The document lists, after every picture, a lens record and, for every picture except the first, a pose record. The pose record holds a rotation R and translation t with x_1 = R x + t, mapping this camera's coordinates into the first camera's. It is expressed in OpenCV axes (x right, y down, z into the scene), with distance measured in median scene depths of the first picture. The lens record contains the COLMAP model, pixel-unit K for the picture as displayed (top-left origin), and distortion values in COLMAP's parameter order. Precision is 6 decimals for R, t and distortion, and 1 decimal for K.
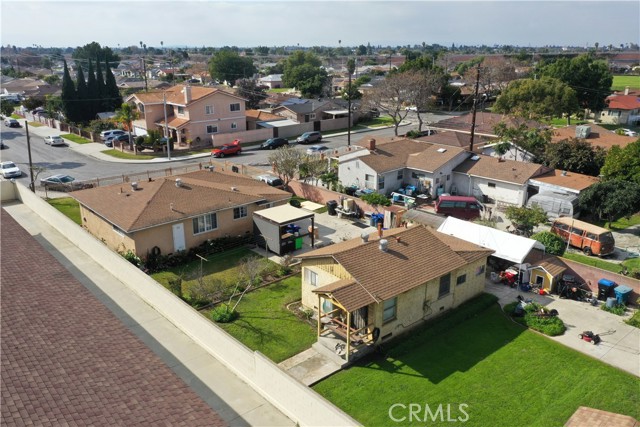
lens RADIAL K [[502.4, 0, 320.9], [0, 502.4, 211.7], [0, 0, 1]] dist [-0.012551, 0.006475]
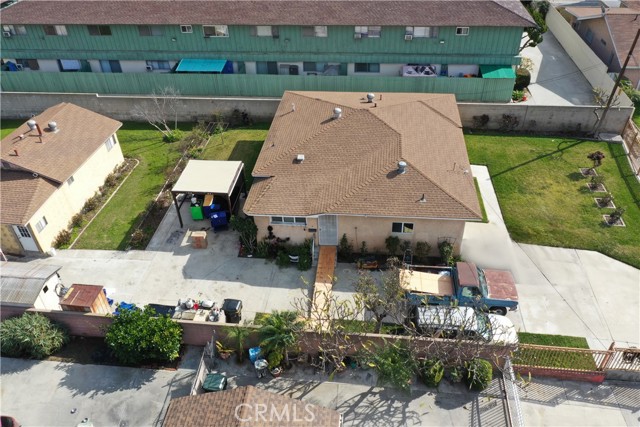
lens RADIAL K [[502.4, 0, 320.9], [0, 502.4, 211.7], [0, 0, 1]] dist [-0.012551, 0.006475]
pose [[-0.756359, 0.415435, -0.505307, 0.181726], [-0.174372, 0.616467, 0.767830, -0.516281], [0.630488, 0.668867, -0.393830, 1.276568]]
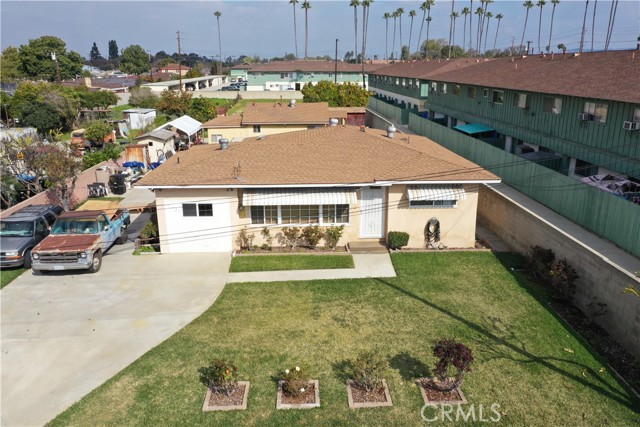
lens RADIAL K [[502.4, 0, 320.9], [0, 502.4, 211.7], [0, 0, 1]] dist [-0.012551, 0.006475]
pose [[-0.766860, -0.179709, 0.616141, -0.649526], [0.198744, 0.846323, 0.494205, -0.270627], [-0.610267, 0.501441, -0.613295, 1.355877]]
